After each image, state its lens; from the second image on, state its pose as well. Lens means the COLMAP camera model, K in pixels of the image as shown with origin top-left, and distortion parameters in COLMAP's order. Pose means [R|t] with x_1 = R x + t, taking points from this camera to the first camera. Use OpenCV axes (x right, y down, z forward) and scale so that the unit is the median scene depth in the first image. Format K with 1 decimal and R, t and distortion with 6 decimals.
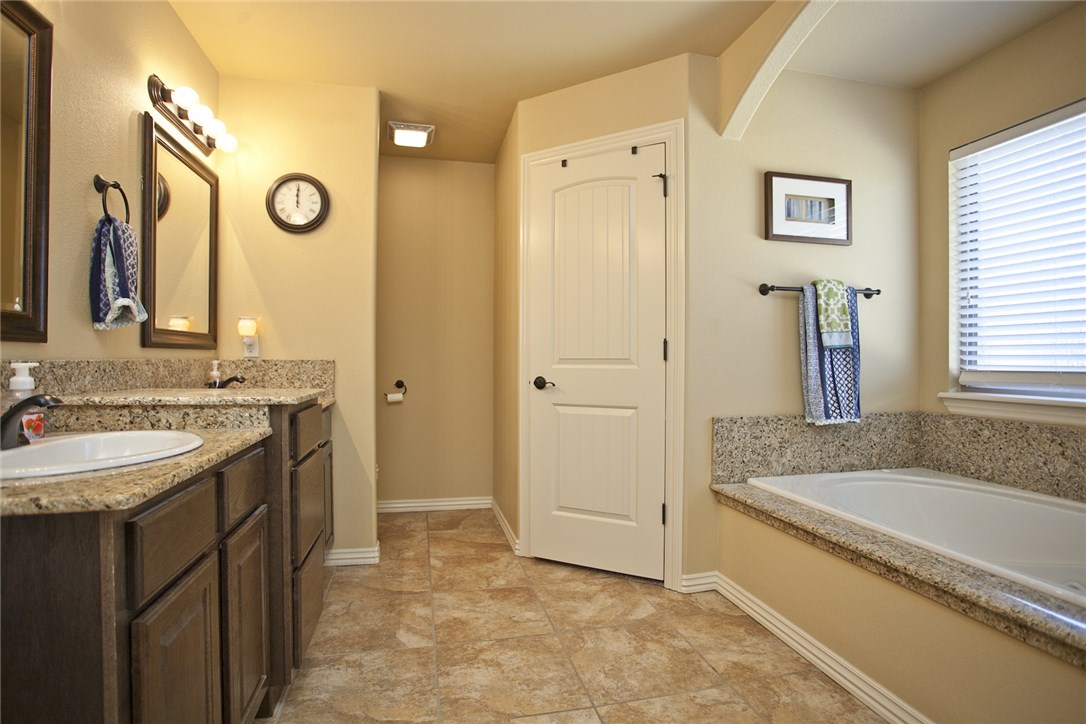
lens RADIAL K [[544.1, 0, 543.0], [0, 544.1, 362.0], [0, 0, 1]] dist [0.000329, 0.000034]
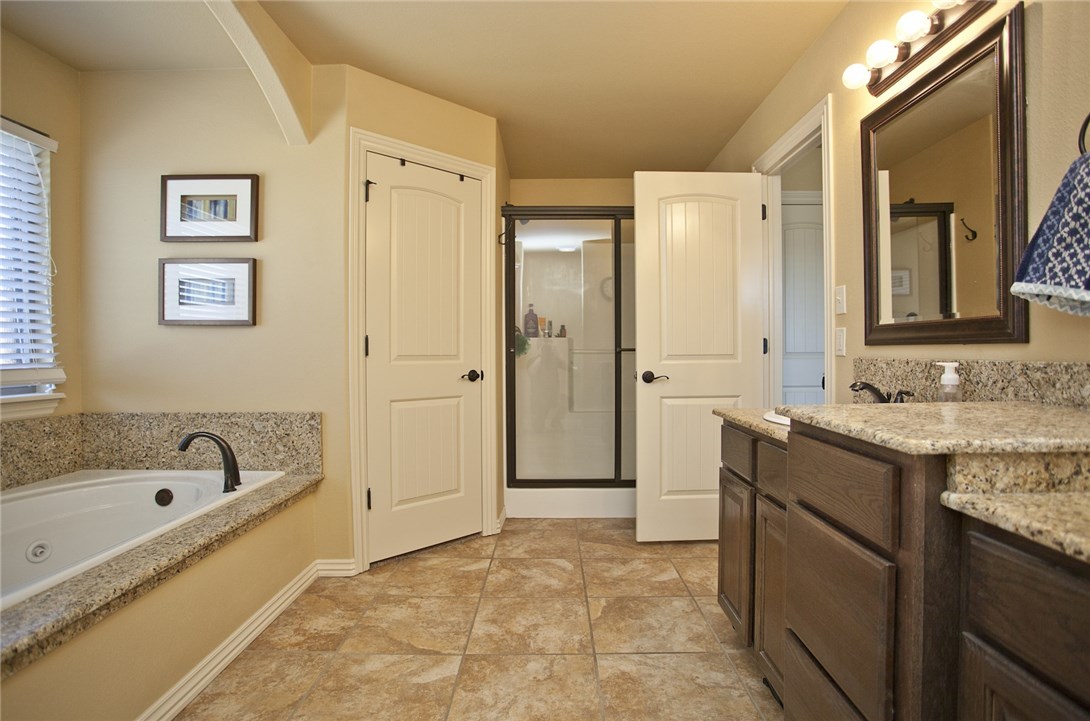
lens RADIAL K [[547.4, 0, 548.5], [0, 547.4, 351.5], [0, 0, 1]] dist [-0.000950, -0.000242]
pose [[-0.974875, 0.001391, 0.222749, -0.309404], [0.003022, 0.999971, 0.006982, -0.027966], [-0.222733, 0.007479, -0.974851, 1.990489]]
